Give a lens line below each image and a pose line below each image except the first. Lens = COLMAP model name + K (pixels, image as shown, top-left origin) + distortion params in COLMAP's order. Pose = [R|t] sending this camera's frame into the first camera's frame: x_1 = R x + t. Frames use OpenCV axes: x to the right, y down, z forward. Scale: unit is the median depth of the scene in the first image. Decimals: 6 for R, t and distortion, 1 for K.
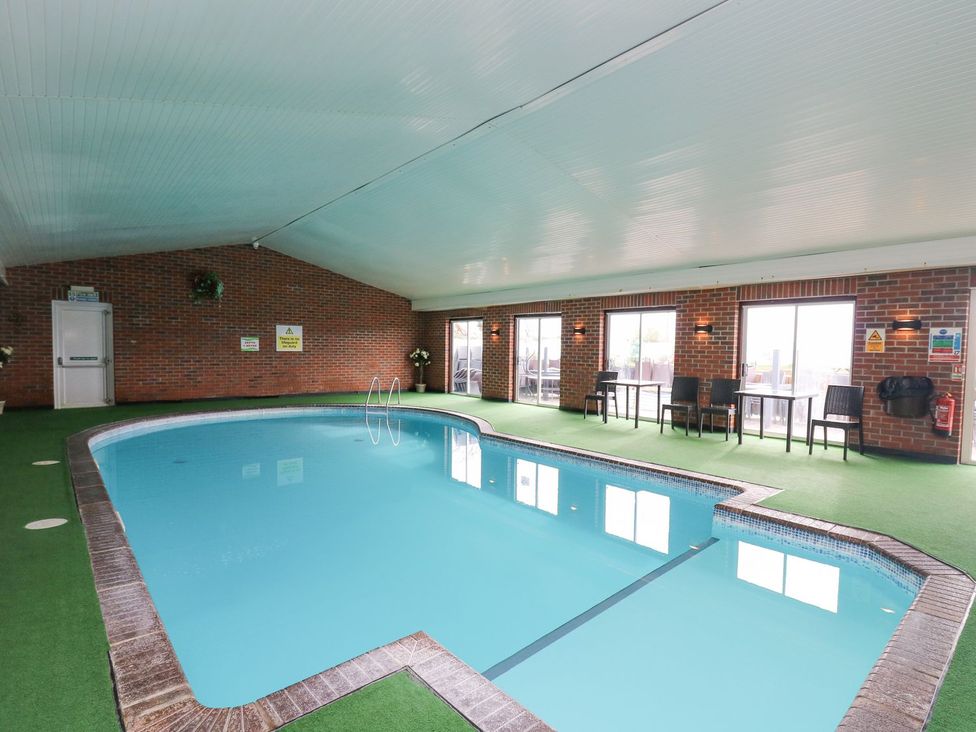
lens RADIAL K [[534.3, 0, 488.0], [0, 534.3, 366.0], [0, 0, 1]] dist [0.026908, -0.000394]
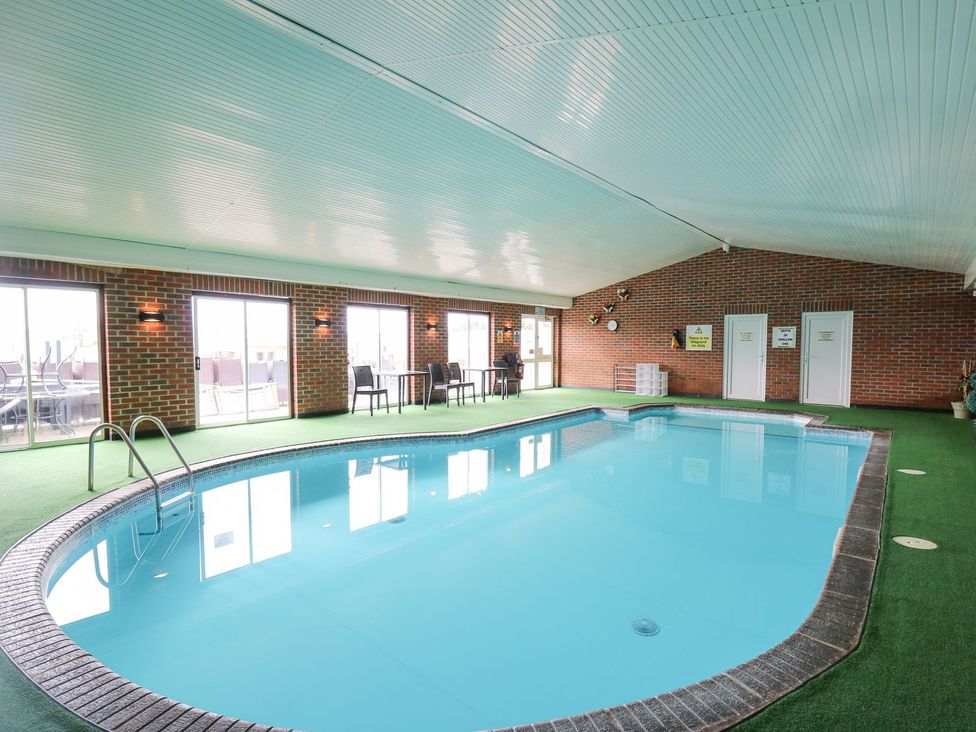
lens RADIAL K [[511.5, 0, 506.0], [0, 511.5, 347.0], [0, 0, 1]] dist [0.005162, -0.013481]
pose [[-0.201802, -0.022542, 0.979167, -1.235999], [0.030023, 0.999123, 0.029189, -0.071209], [-0.978966, 0.035288, -0.200948, 1.514371]]
